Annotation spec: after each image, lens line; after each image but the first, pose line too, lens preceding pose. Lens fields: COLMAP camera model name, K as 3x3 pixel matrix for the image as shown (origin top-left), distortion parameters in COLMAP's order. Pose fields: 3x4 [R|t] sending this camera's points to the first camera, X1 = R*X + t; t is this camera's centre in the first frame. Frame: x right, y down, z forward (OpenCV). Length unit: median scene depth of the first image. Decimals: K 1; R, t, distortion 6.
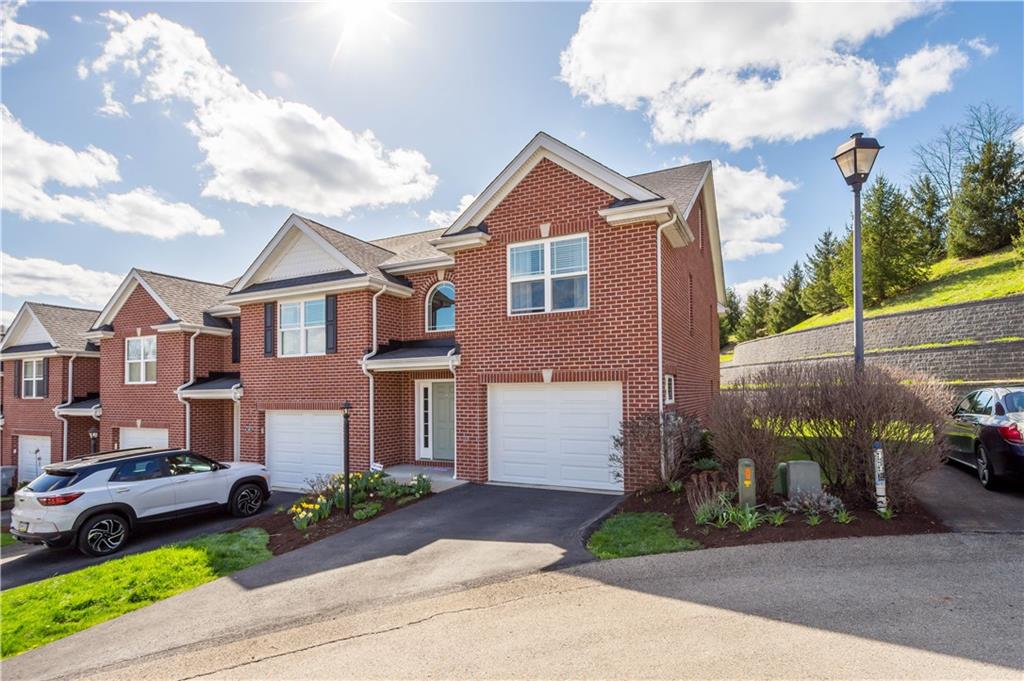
lens RADIAL K [[517.2, 0, 511.7], [0, 517.2, 390.7], [0, 0, 1]] dist [-0.002502, -0.000665]
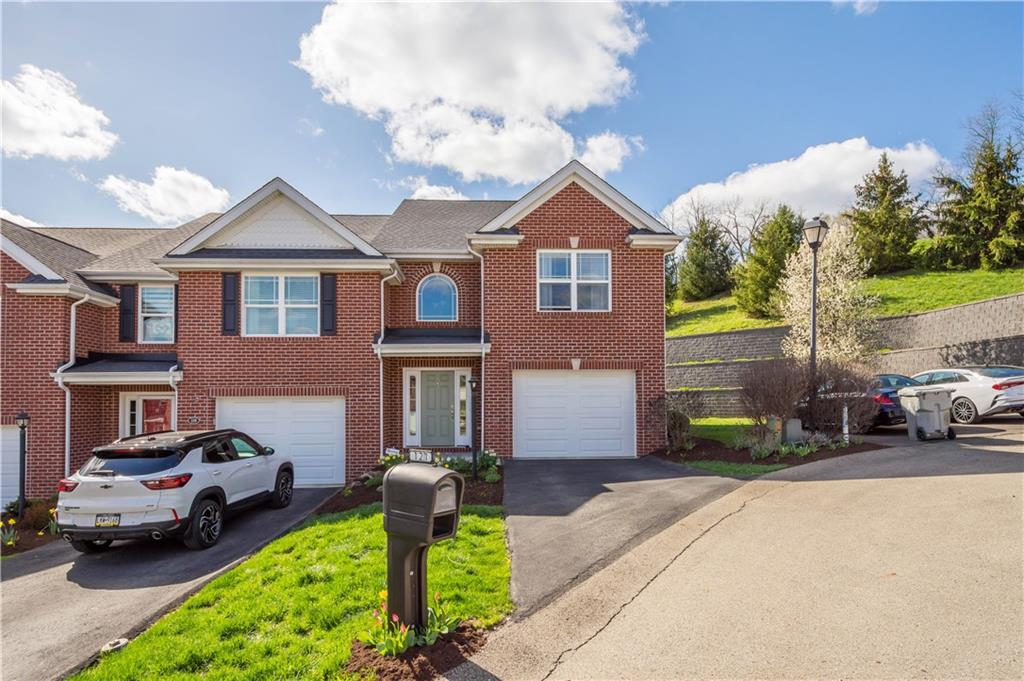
lens RADIAL K [[530.5, 0, 511.8], [0, 530.5, 404.7], [0, 0, 1]] dist [-0.000175, -0.000257]
pose [[0.878896, 0.005737, 0.476980, -0.616433], [-0.004732, 0.999983, -0.003307, 0.066825], [-0.476991, 0.000650, 0.878908, -0.009117]]
